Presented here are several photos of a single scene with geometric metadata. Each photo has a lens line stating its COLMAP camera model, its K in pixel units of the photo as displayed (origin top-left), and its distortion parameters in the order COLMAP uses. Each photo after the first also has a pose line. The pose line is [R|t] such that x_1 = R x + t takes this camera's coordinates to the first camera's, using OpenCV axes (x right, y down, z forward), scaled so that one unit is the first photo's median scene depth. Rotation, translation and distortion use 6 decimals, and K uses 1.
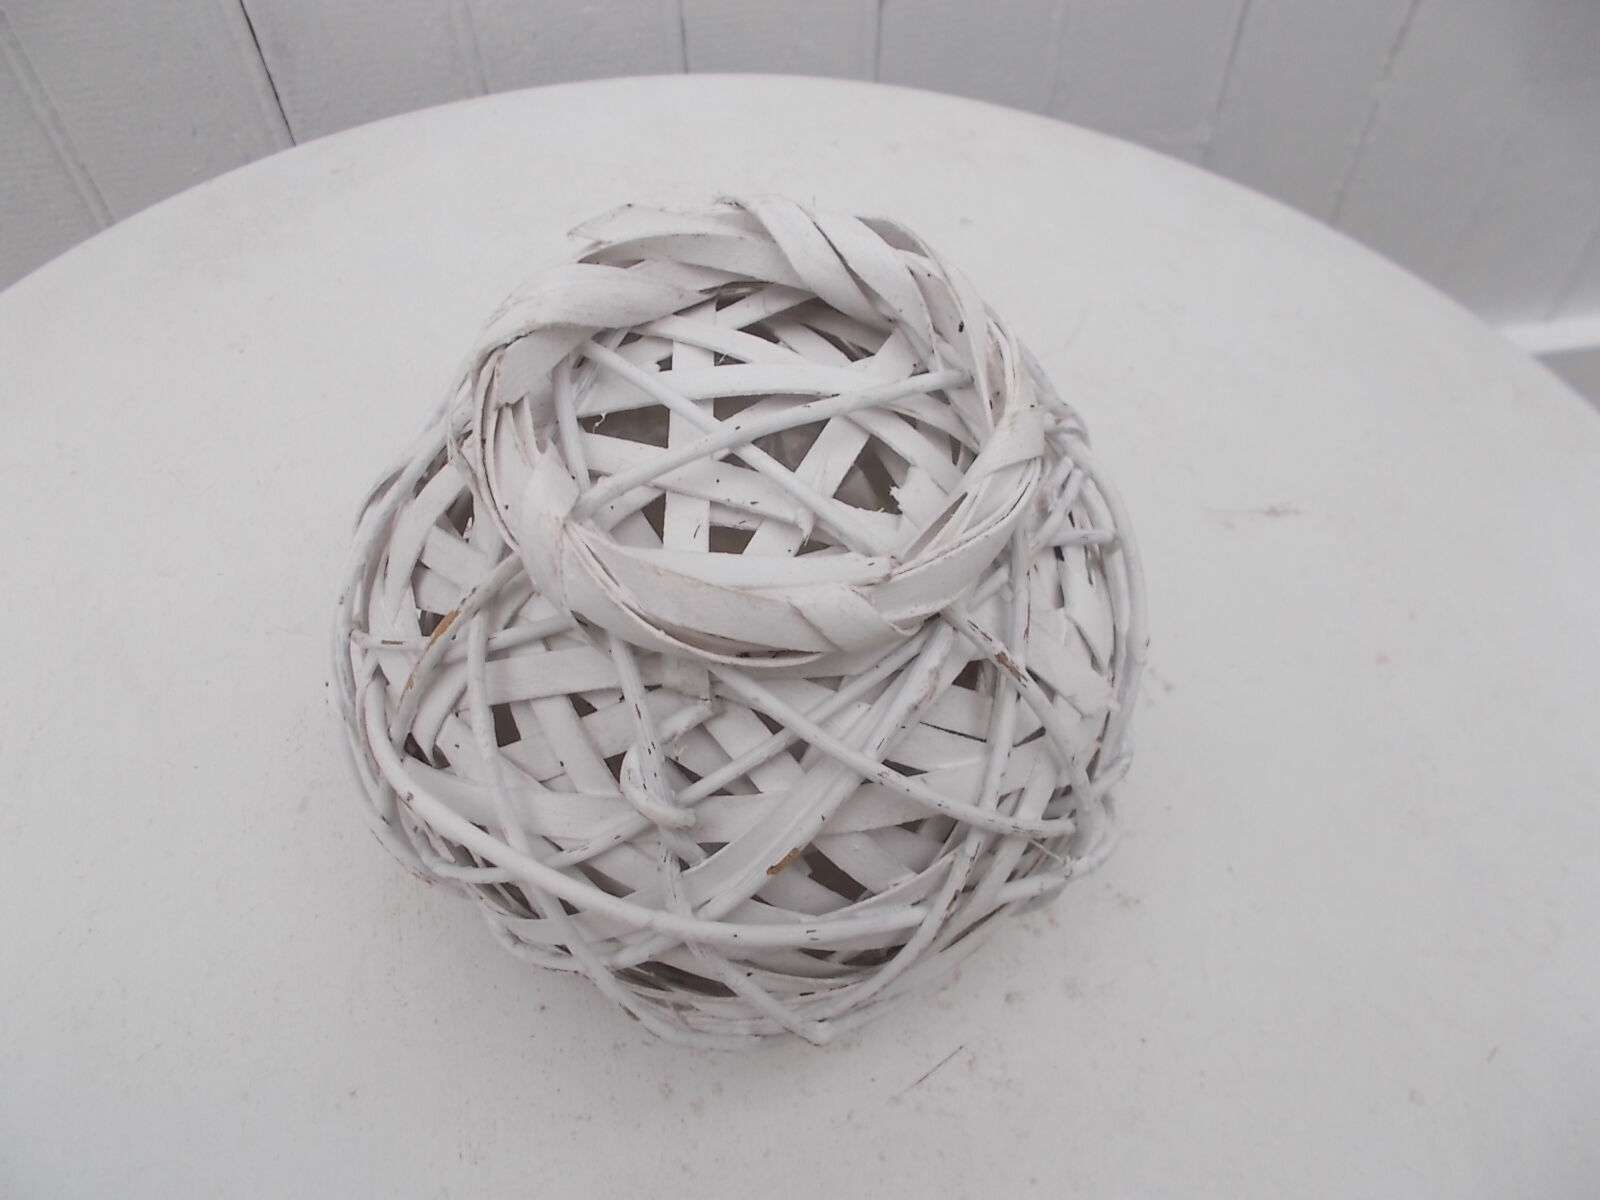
lens RADIAL K [[1225.2, 0, 800.0], [0, 1225.2, 600.0], [0, 0, 1]] dist [-0.021183, -0.006734]
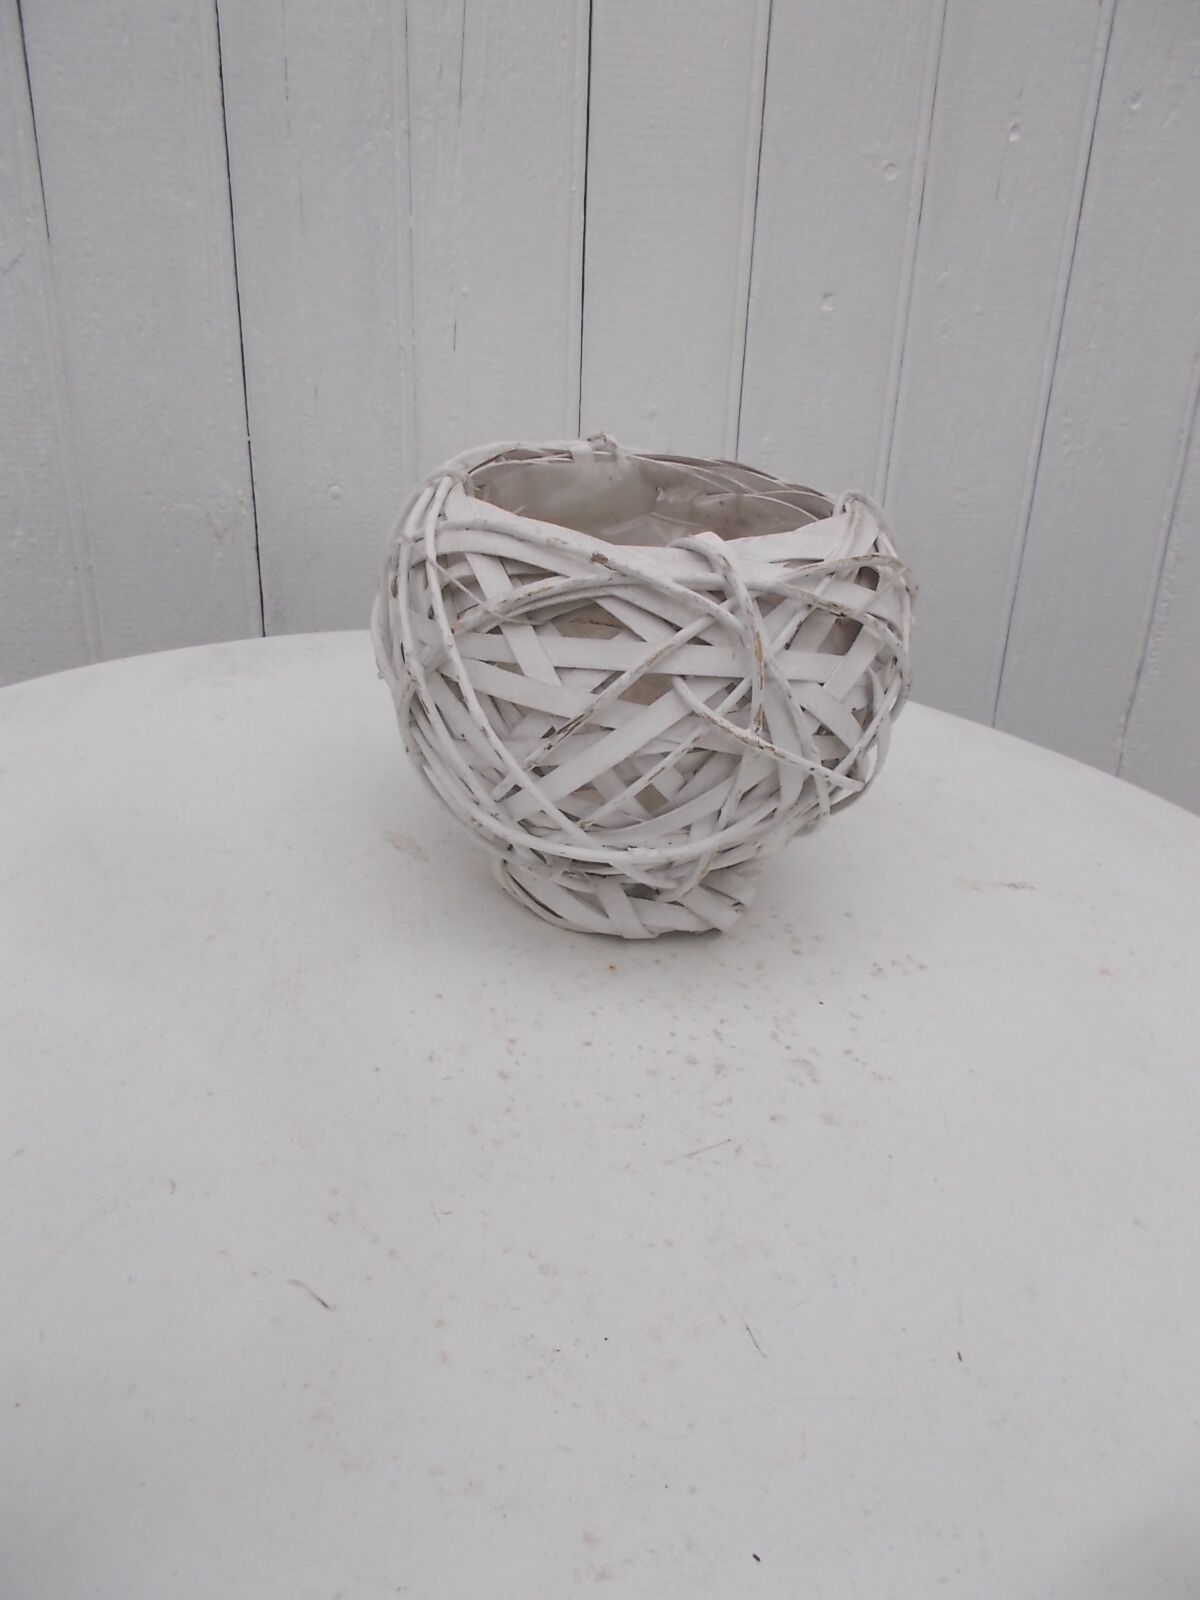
lens RADIAL K [[1231.0, 0, 612.8], [0, 1231.0, 796.8], [0, 0, 1]] dist [-0.001897, -0.017305]
pose [[0.995971, 0.072444, -0.052855, 0.045153], [-0.089147, 0.863775, -0.495929, 0.501451], [0.009728, 0.498643, 0.866753, -0.123408]]
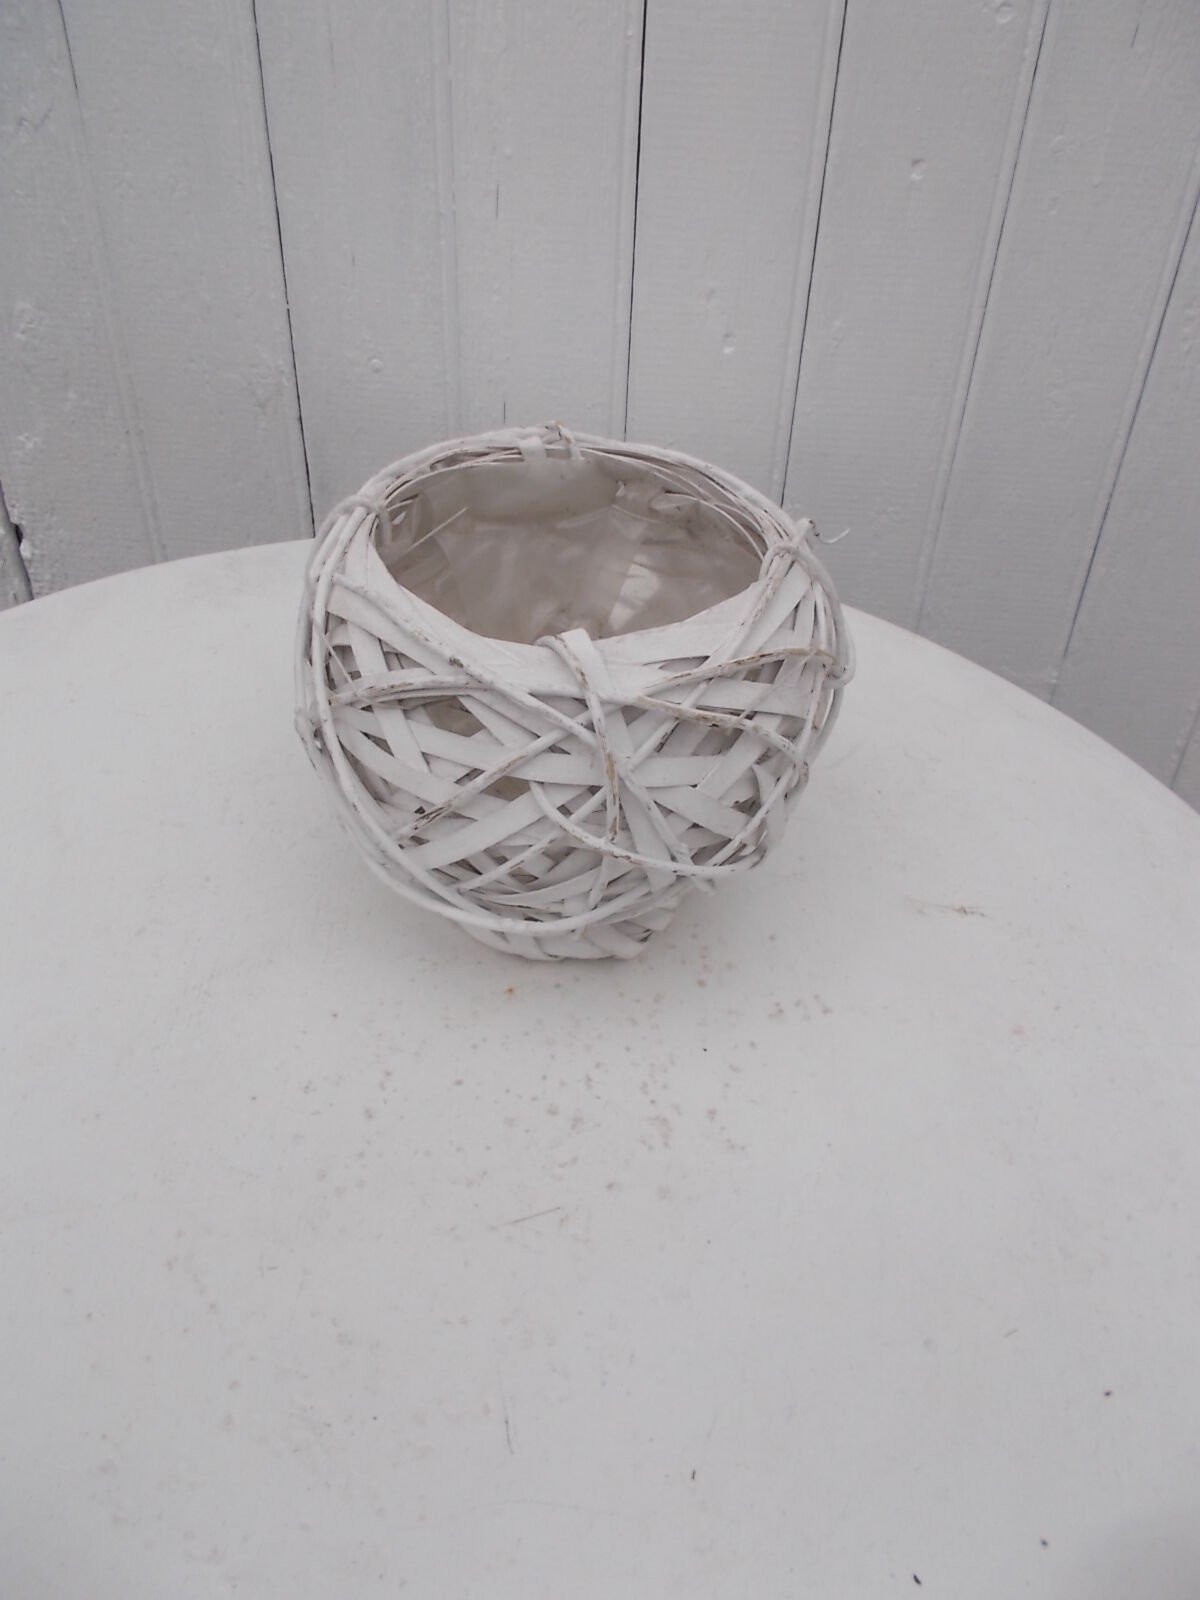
lens RADIAL K [[1231.0, 0, 612.8], [0, 1231.0, 796.8], [0, 0, 1]] dist [-0.001897, -0.017305]
pose [[0.969410, 0.178715, -0.168241, 0.238399], [-0.219348, 0.938374, -0.267096, 0.221793], [0.110139, 0.295828, 0.948870, -0.220216]]
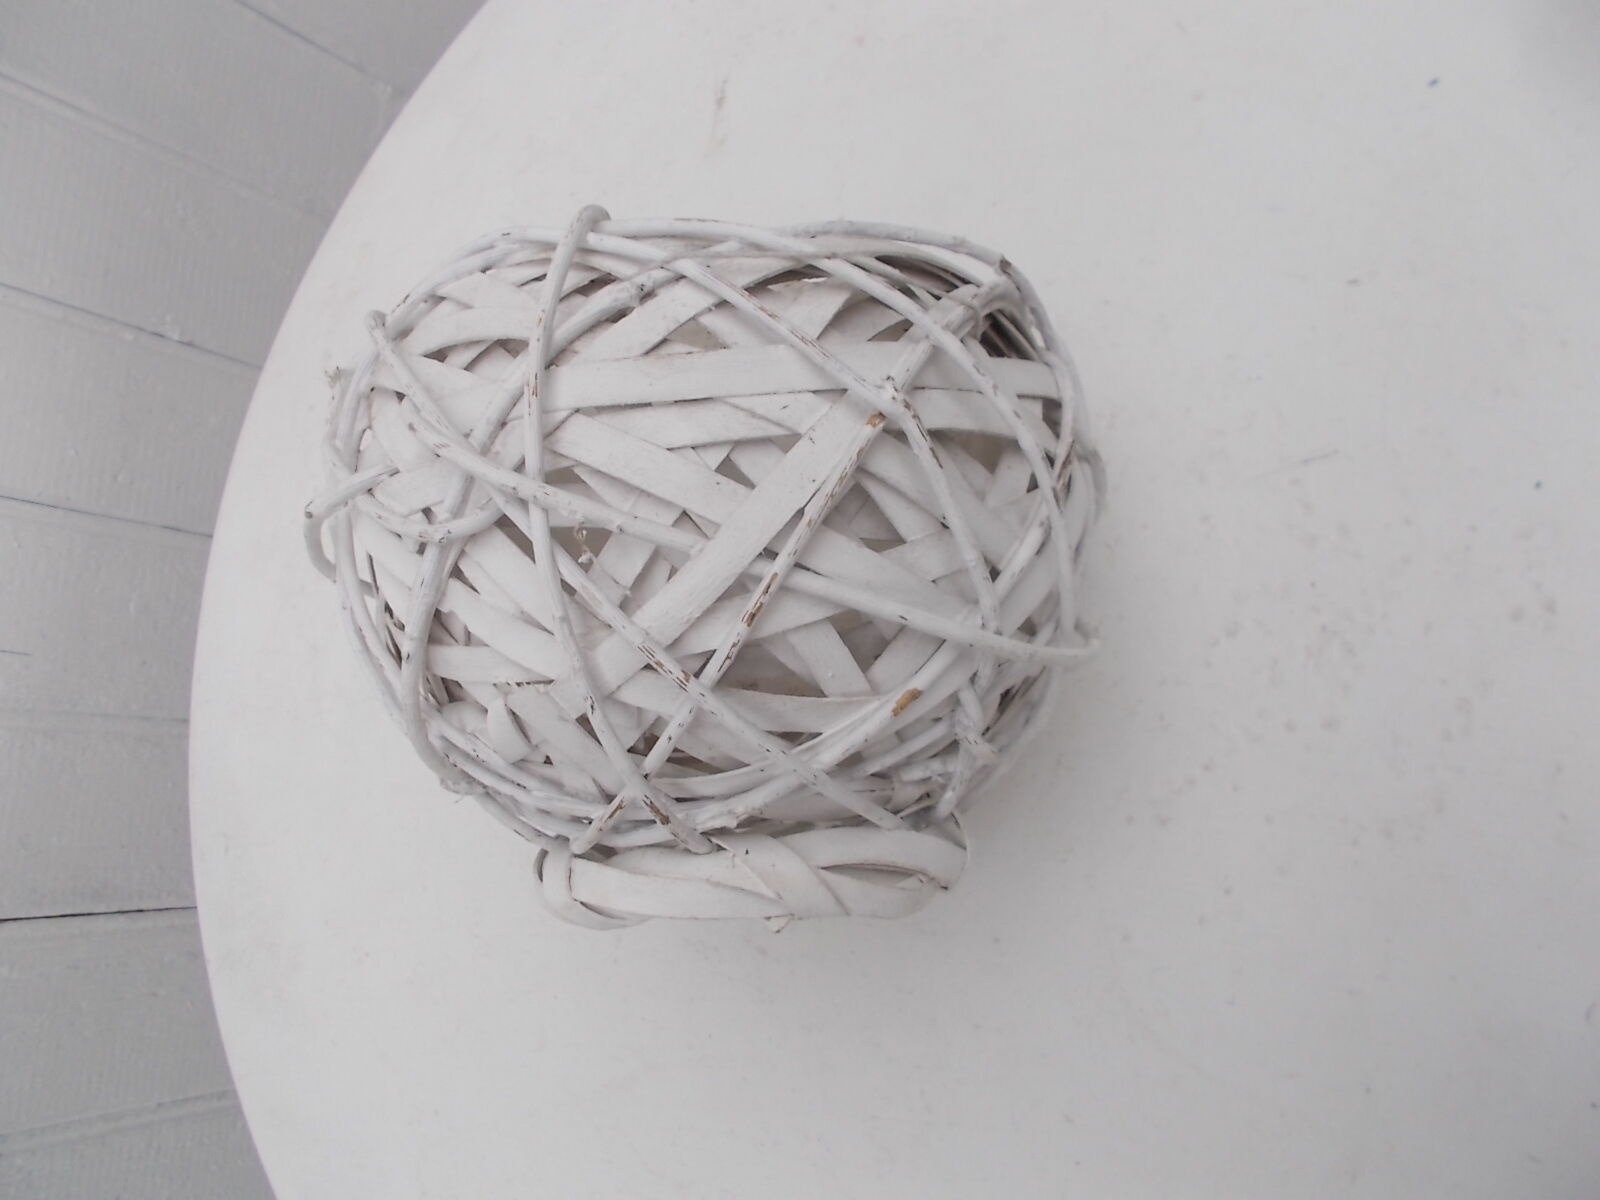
lens RADIAL K [[1240.9, 0, 800.0], [0, 1240.9, 600.0], [0, 0, 1]] dist [-0.009359, -0.008907]
pose [[0.231348, -0.972500, 0.026862, -0.081772], [0.972186, 0.232133, 0.031137, 0.073492], [-0.036516, 0.018911, 0.999154, -0.157213]]
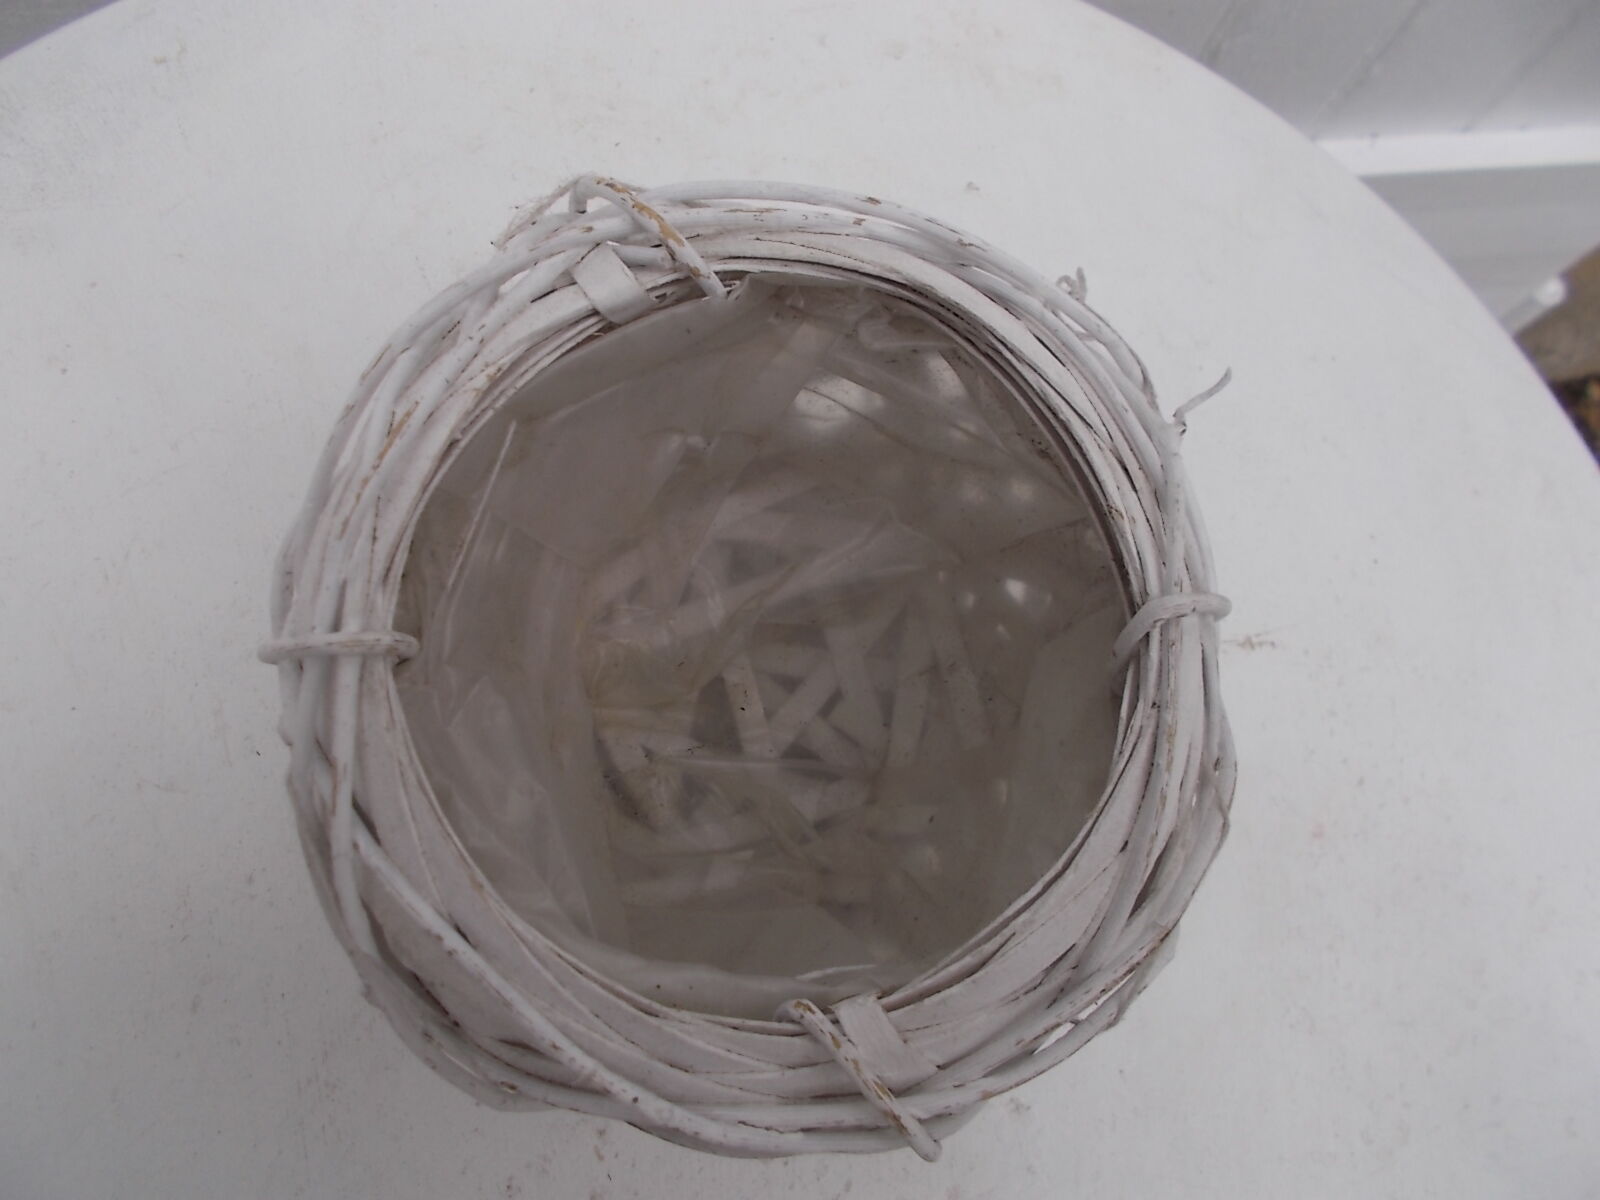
lens RADIAL K [[1231.0, 0, 798.2], [0, 1231.0, 602.4], [0, 0, 1]] dist [-0.001897, -0.017305]
pose [[0.994581, 0.074448, 0.072569, -0.020582], [-0.097306, 0.912381, 0.397608, -0.437502], [-0.036610, -0.402515, 0.914681, 0.173787]]
